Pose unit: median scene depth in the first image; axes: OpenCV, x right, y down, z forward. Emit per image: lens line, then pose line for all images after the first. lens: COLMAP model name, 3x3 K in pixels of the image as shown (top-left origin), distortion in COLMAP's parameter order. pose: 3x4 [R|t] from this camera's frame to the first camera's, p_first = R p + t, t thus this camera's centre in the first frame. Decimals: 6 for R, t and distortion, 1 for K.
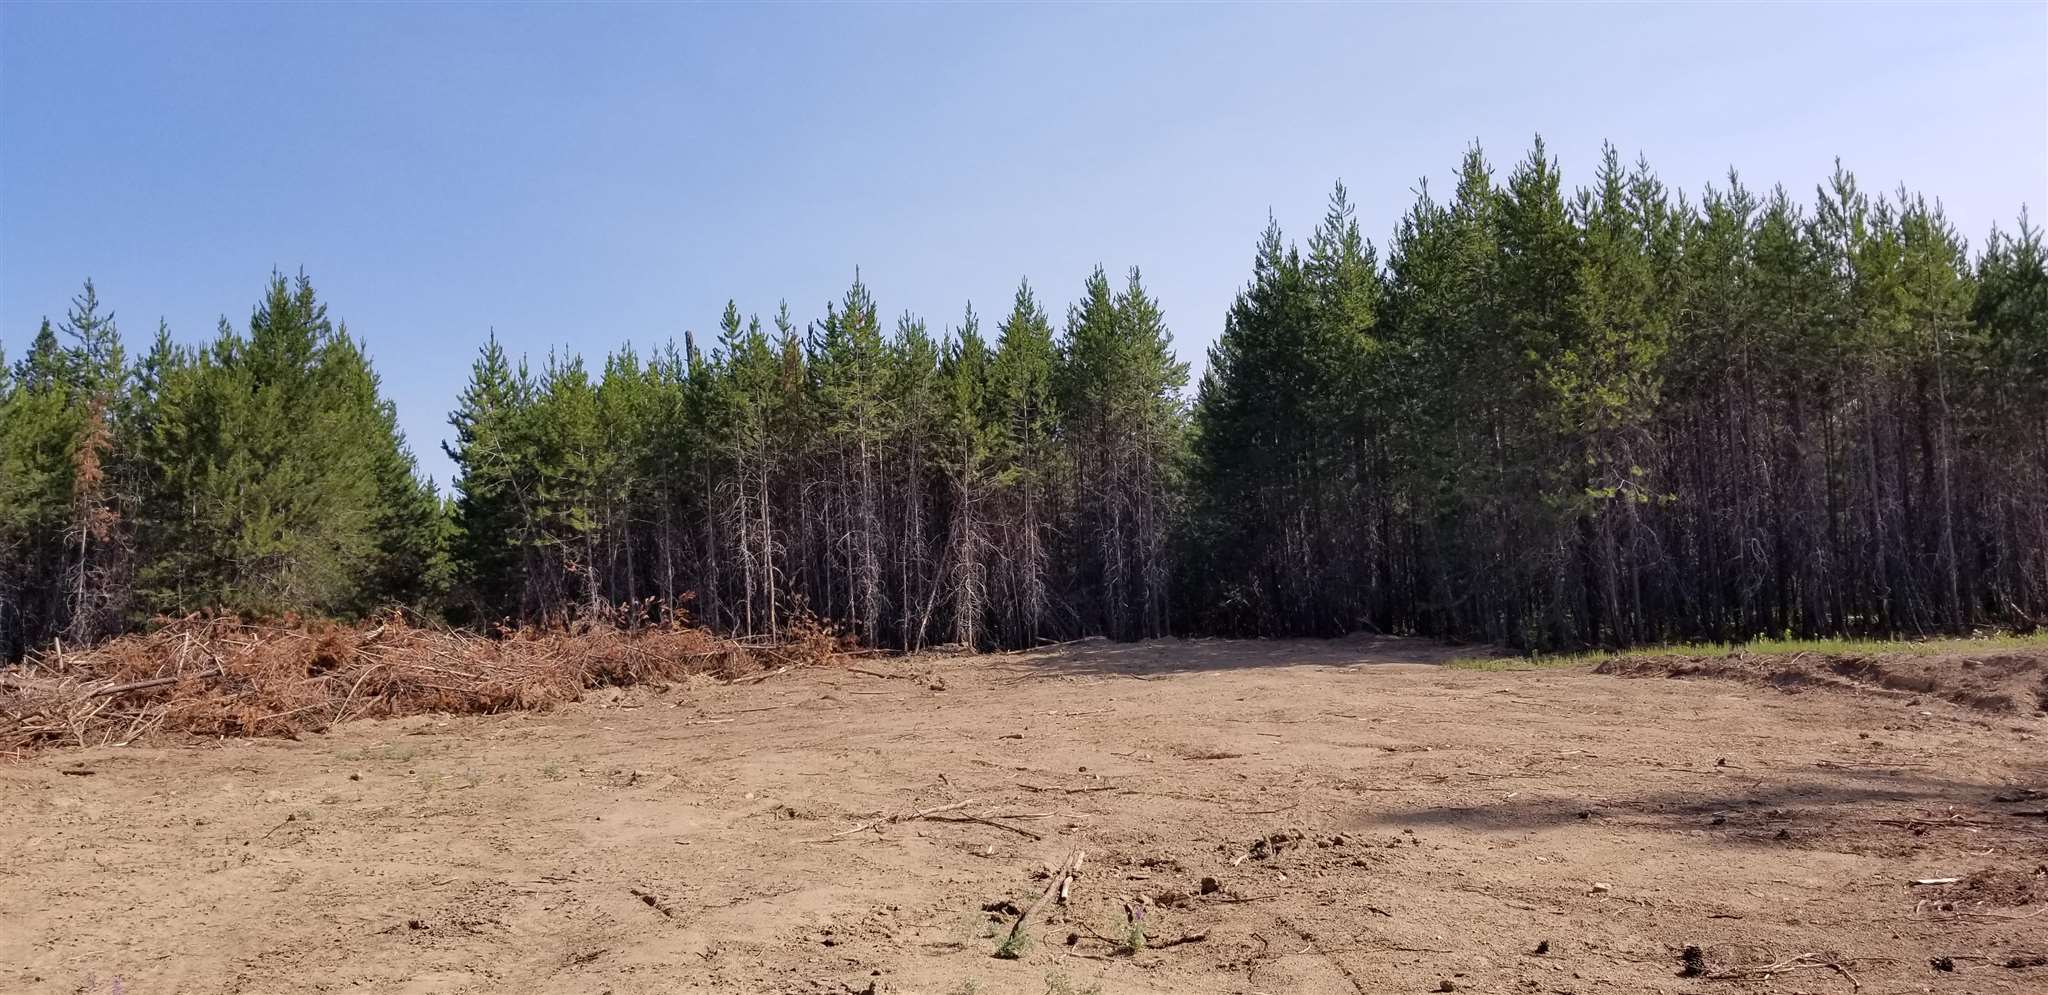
lens RADIAL K [[1585.1, 0, 1038.2], [0, 1585.1, 484.5], [0, 0, 1]] dist [0.114293, -0.263240]
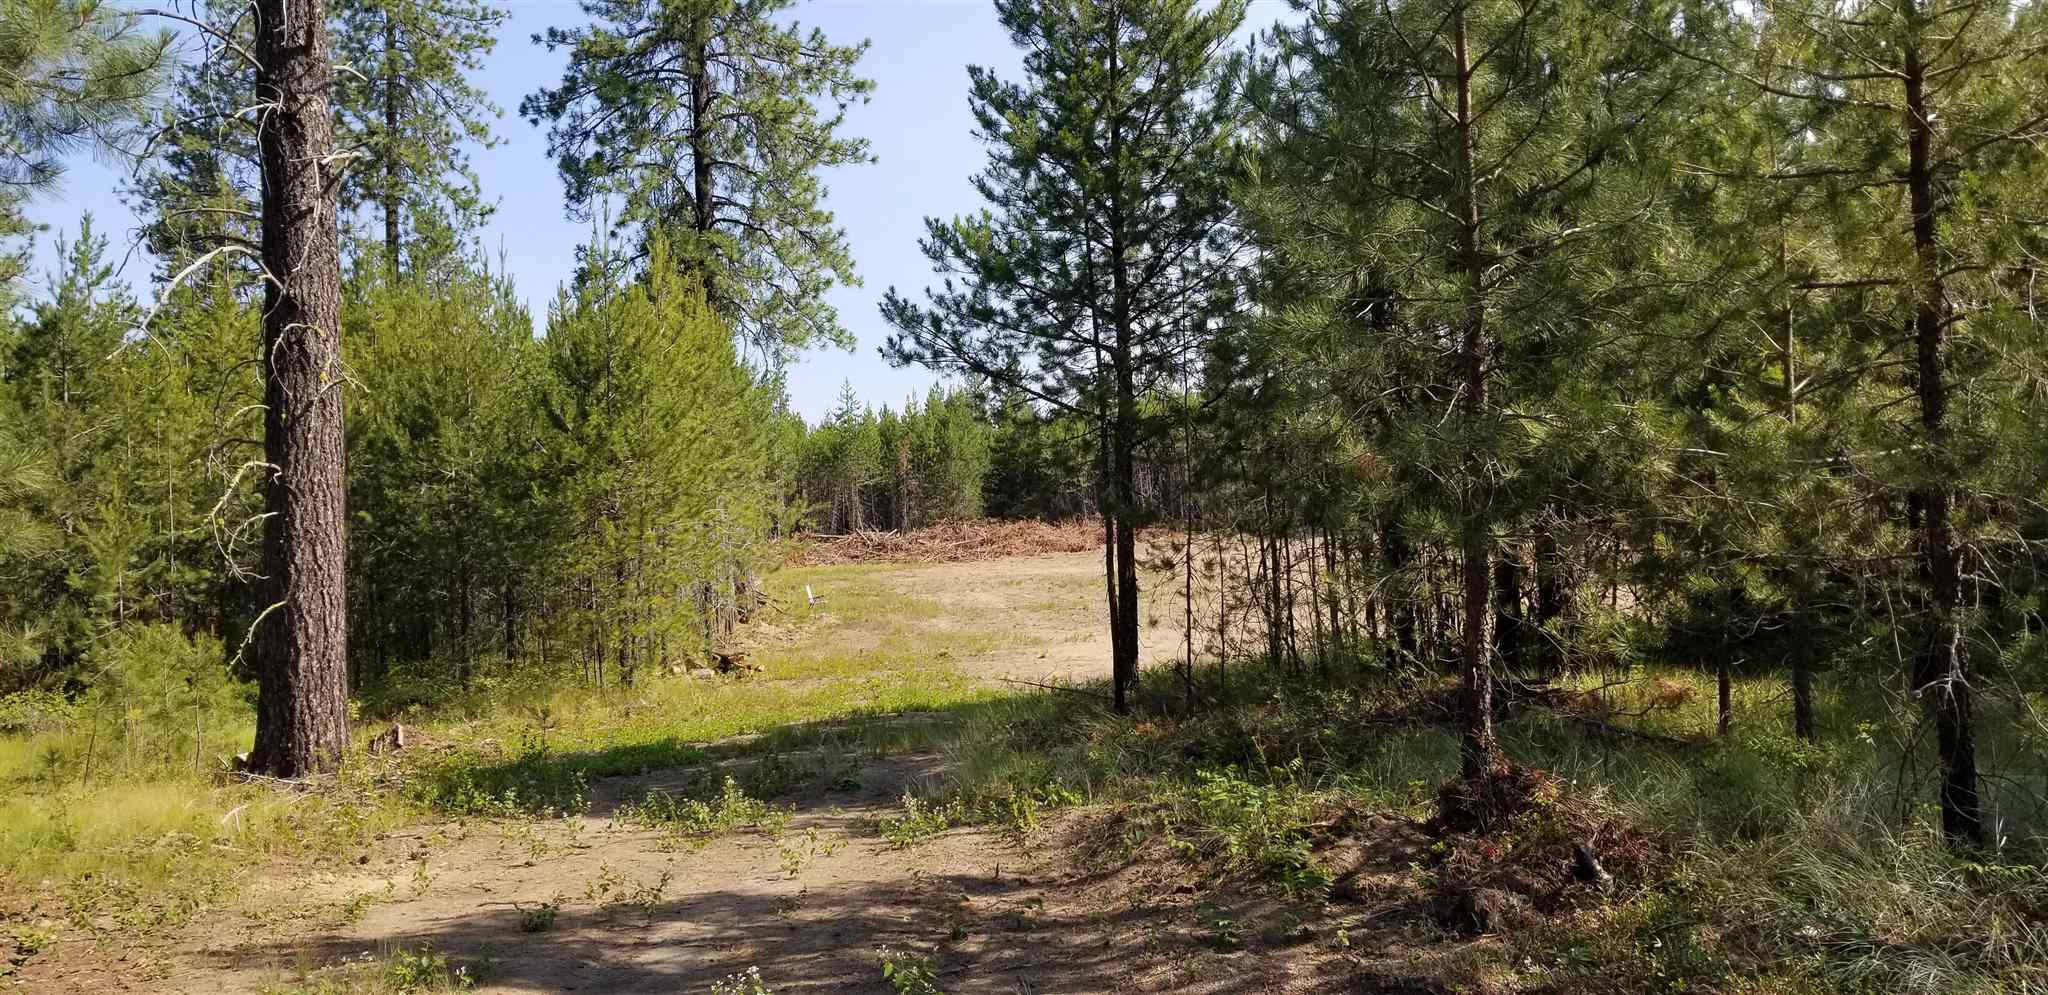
lens RADIAL K [[1585.1, 0, 1038.2], [0, 1585.1, 484.5], [0, 0, 1]] dist [0.114293, -0.263240]
pose [[0.997660, -0.009292, -0.067735, -0.173416], [0.013712, 0.997786, 0.065083, -0.137040], [0.066980, -0.065859, 0.995578, -1.520860]]
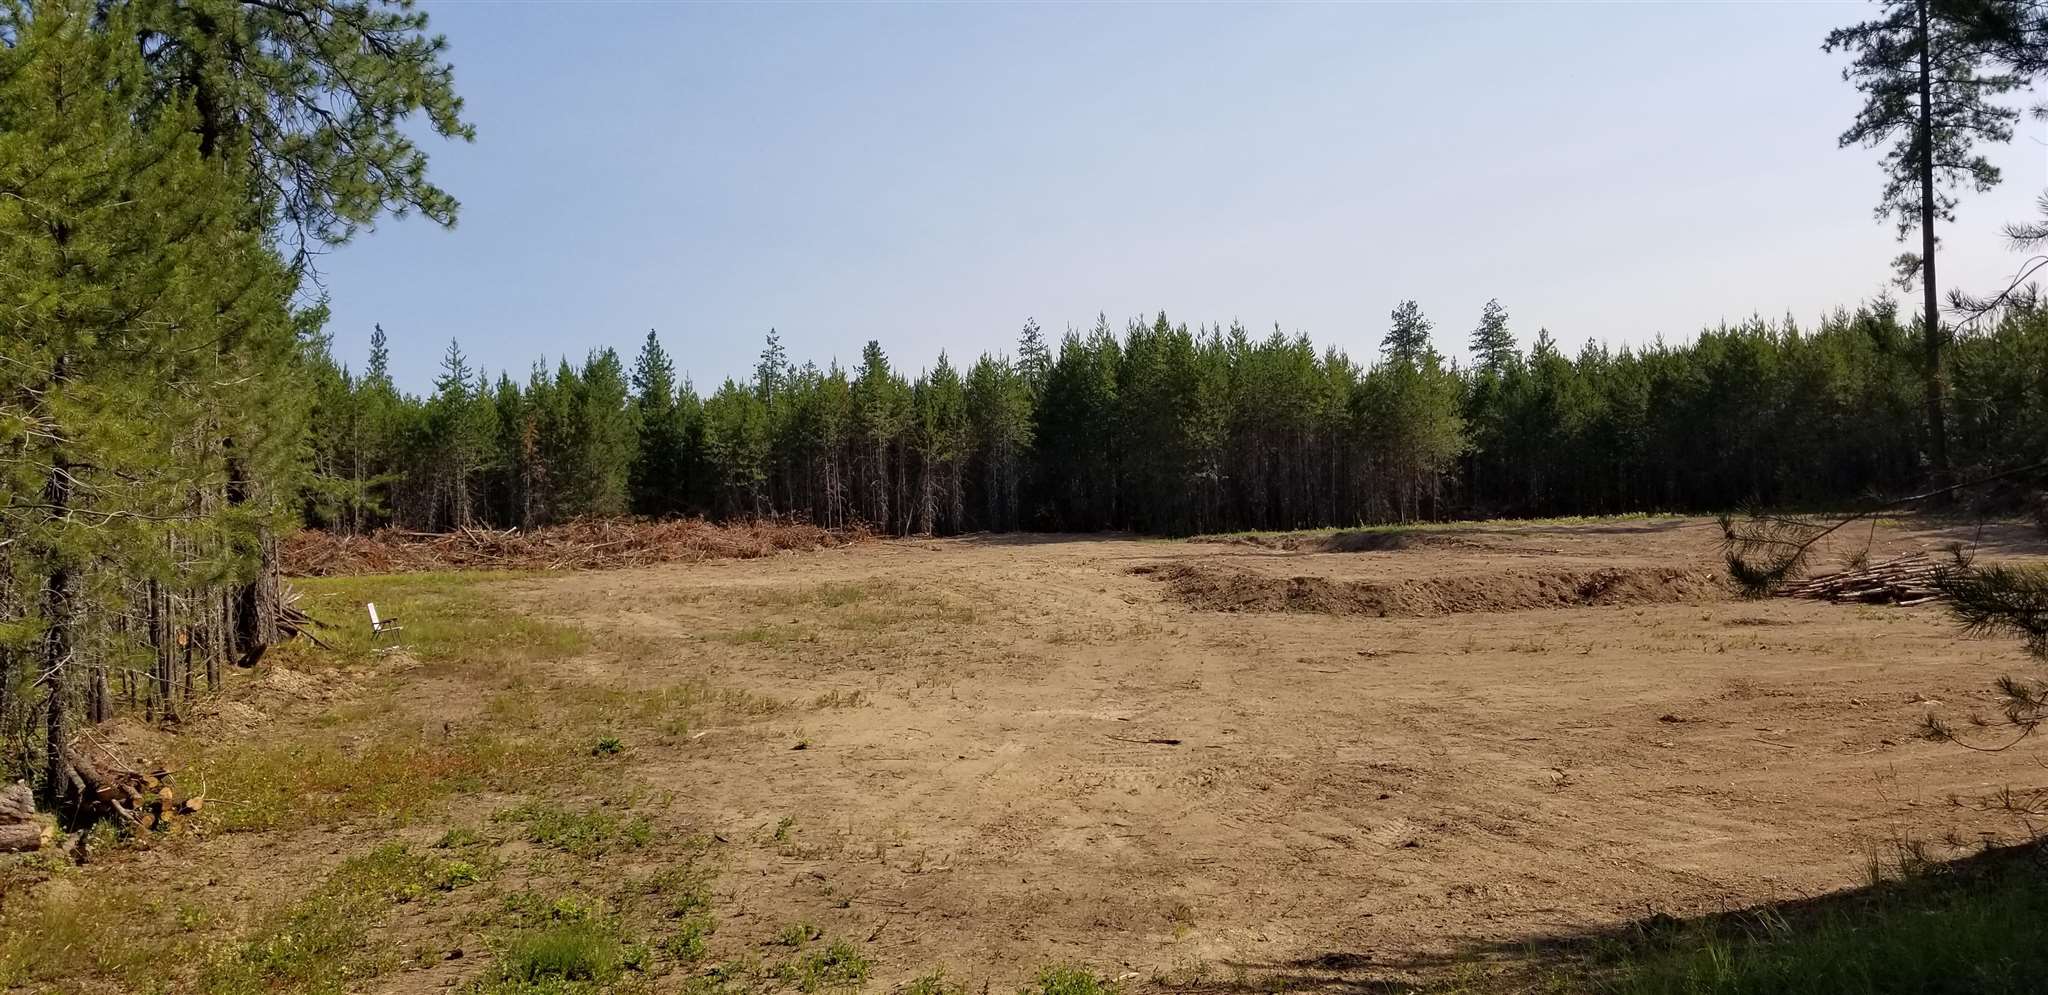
lens RADIAL K [[1585.1, 0, 1038.2], [0, 1585.1, 484.5], [0, 0, 1]] dist [0.114293, -0.263240]
pose [[0.987264, 0.015074, 0.158373, -0.237390], [-0.024478, 0.998040, 0.057595, -0.092572], [-0.157194, -0.060738, 0.985698, -1.132560]]
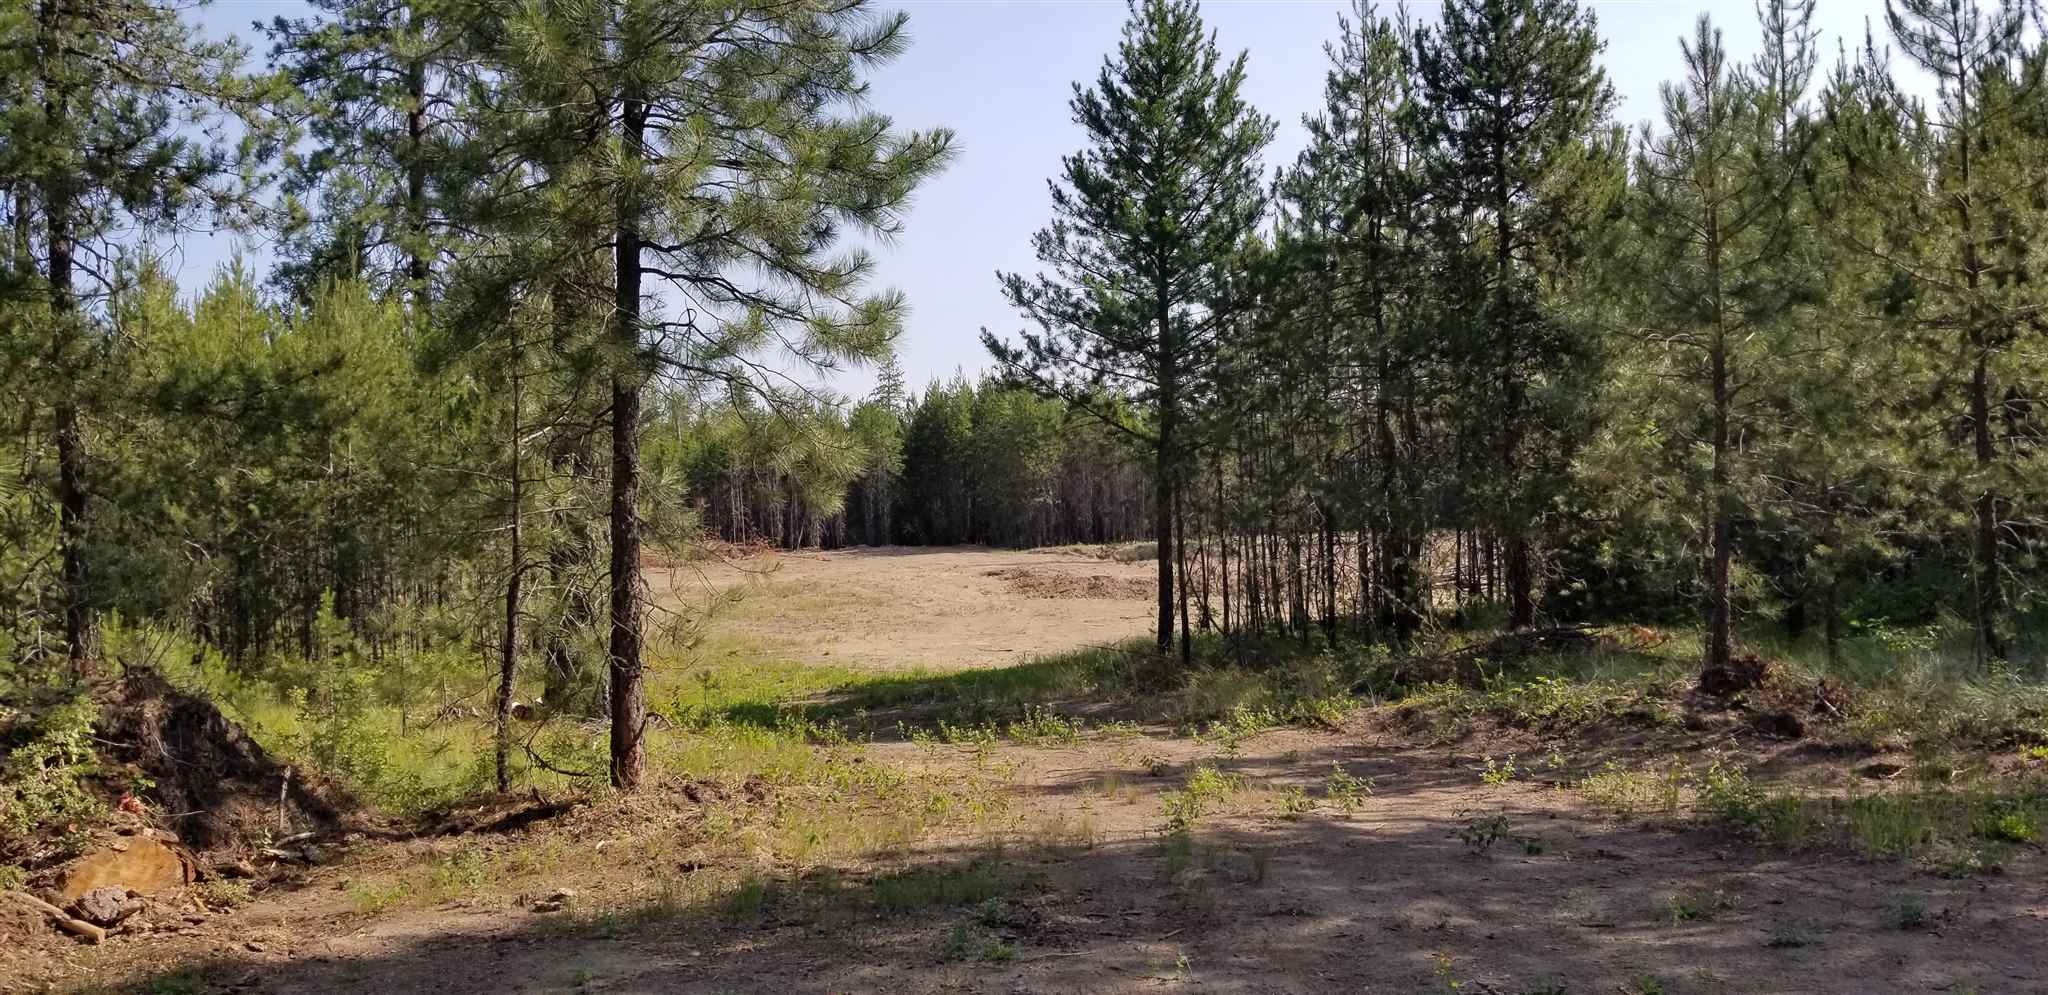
lens RADIAL K [[1585.1, 0, 1038.2], [0, 1585.1, 484.5], [0, 0, 1]] dist [0.114293, -0.263240]
pose [[0.967692, 0.017491, 0.251527, -0.348627], [-0.030350, 0.998418, 0.047333, -0.136268], [-0.250301, -0.053438, 0.966692, -1.606138]]
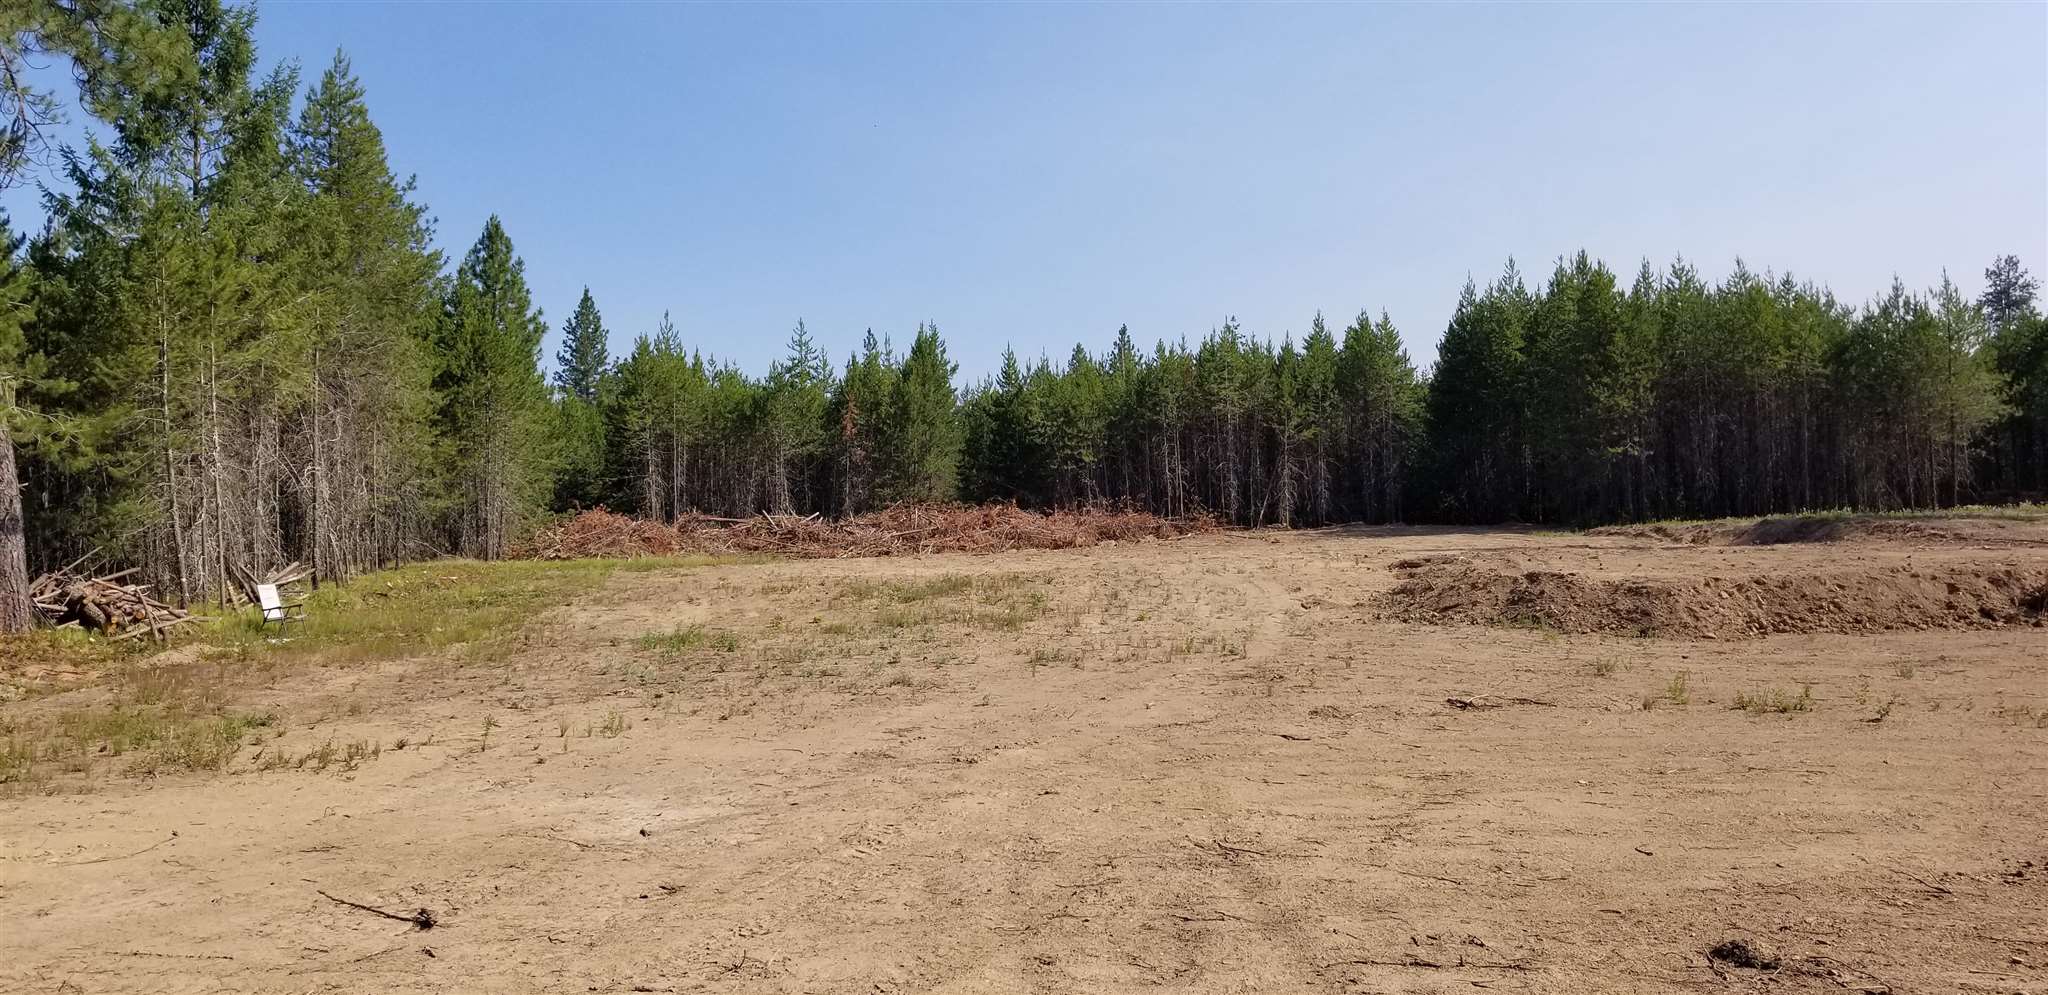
lens RADIAL K [[1585.1, 0, 1038.2], [0, 1585.1, 484.5], [0, 0, 1]] dist [0.114293, -0.263240]
pose [[0.984886, 0.012272, -0.172768, -0.009517], [-0.001805, 0.998160, 0.060608, -0.056276], [0.173193, -0.059380, 0.983096, -0.854577]]
